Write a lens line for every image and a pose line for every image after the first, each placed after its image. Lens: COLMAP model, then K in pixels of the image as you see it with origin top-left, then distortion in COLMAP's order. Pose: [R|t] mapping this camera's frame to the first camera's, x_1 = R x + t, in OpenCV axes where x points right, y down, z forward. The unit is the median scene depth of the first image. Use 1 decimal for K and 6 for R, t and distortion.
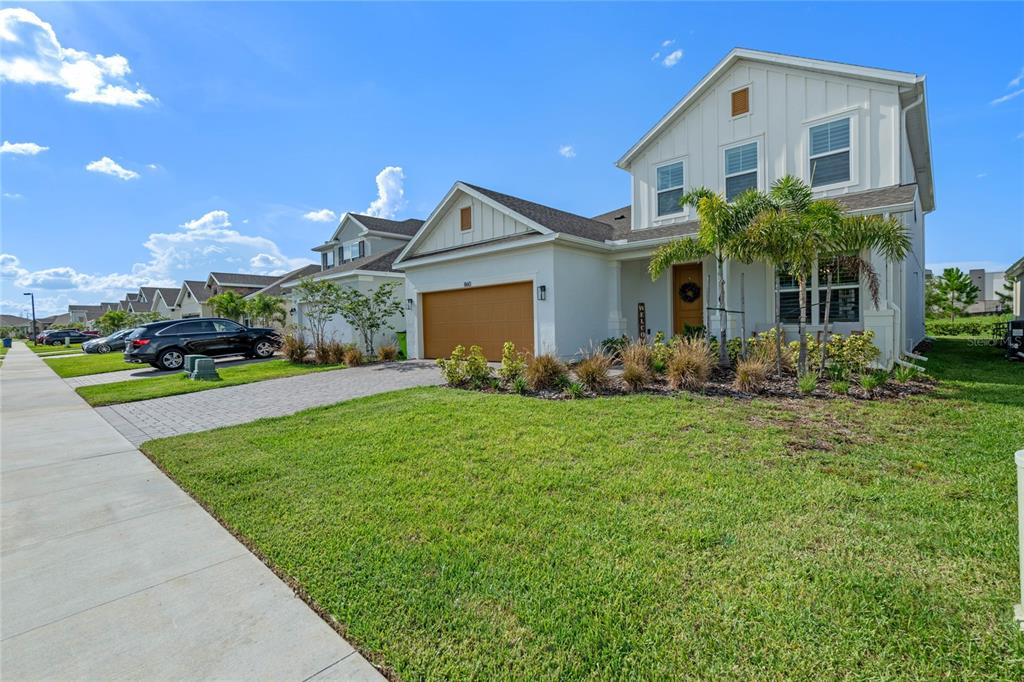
lens RADIAL K [[469.6, 0, 506.5], [0, 469.6, 338.4], [0, 0, 1]] dist [-0.002598, 0.000248]
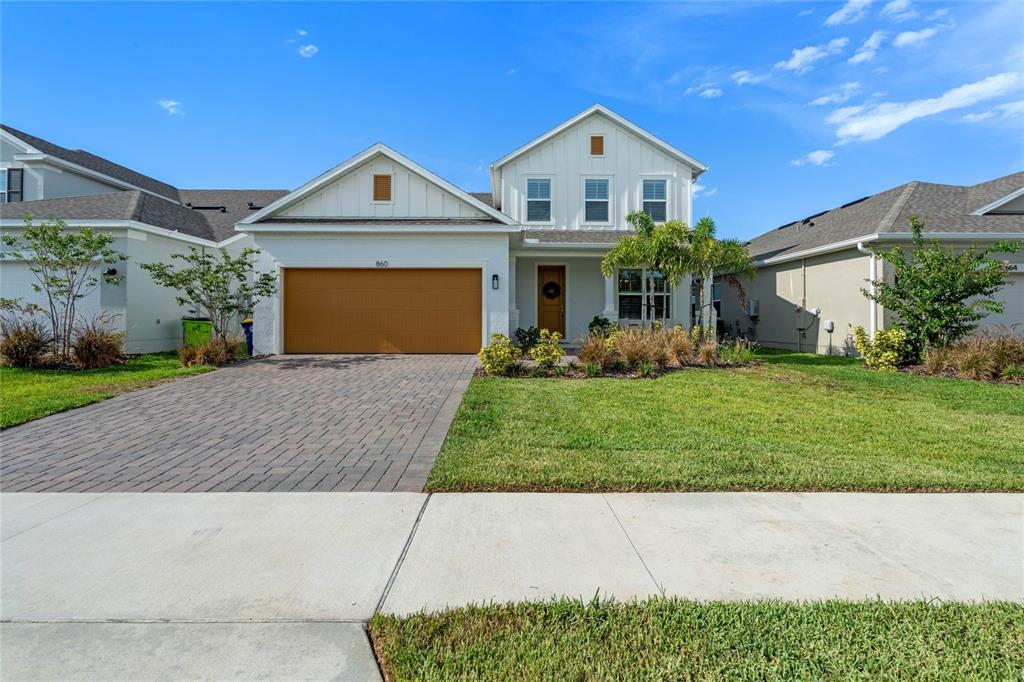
lens RADIAL K [[469.6, 0, 495.6], [0, 469.6, 318.0], [0, 0, 1]] dist [-0.002598, 0.000248]
pose [[0.722678, 0.023859, 0.690773, -0.523987], [-0.003679, 0.999523, -0.030675, 0.008399], [-0.691175, 0.019627, 0.722420, 0.246125]]
